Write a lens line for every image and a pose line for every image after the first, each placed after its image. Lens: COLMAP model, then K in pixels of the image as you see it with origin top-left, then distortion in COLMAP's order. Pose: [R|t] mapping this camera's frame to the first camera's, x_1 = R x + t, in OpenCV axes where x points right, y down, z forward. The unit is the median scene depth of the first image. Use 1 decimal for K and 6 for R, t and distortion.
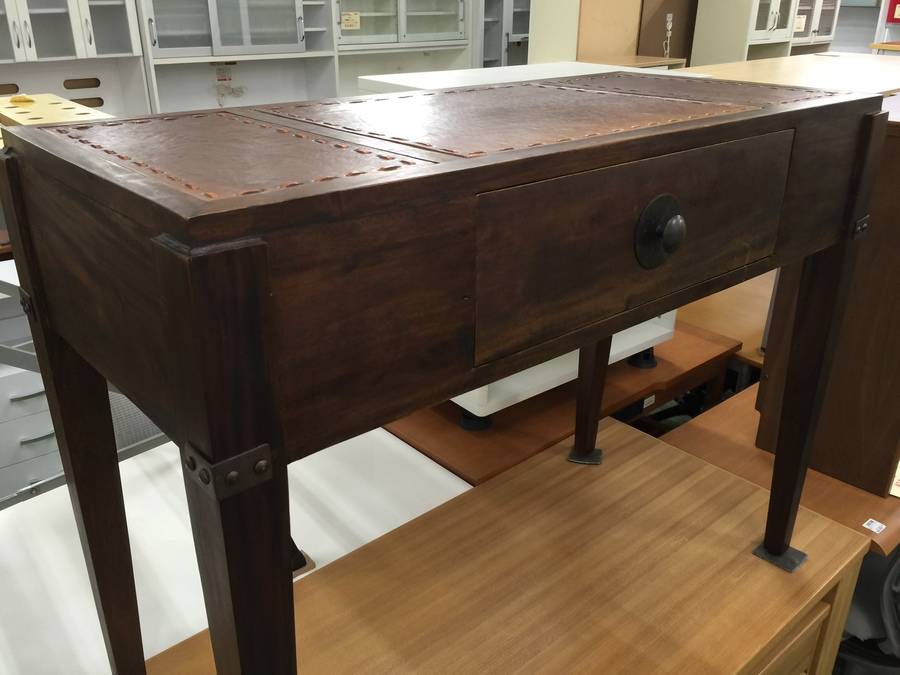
lens RADIAL K [[780.2, 0, 450.0], [0, 780.2, 337.5], [0, 0, 1]] dist [-0.006499, -0.011469]
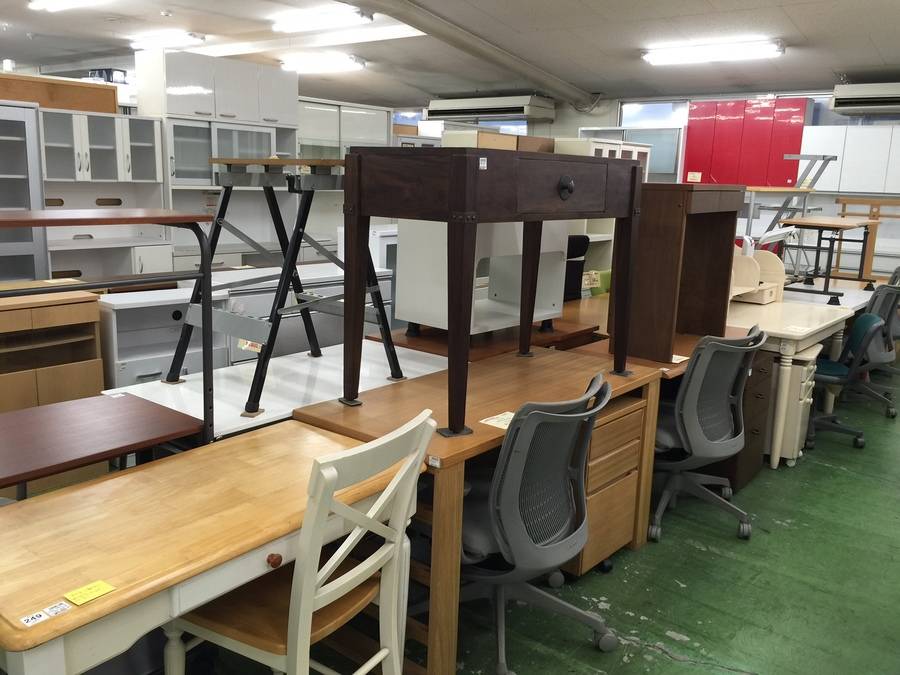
lens RADIAL K [[780.2, 0, 450.0], [0, 780.2, 337.5], [0, 0, 1]] dist [-0.006499, -0.011469]
pose [[0.985560, -0.000795, 0.169327, -0.143762], [0.036273, 0.977767, -0.206534, 0.214932], [-0.165398, 0.209694, 0.963676, -0.357851]]
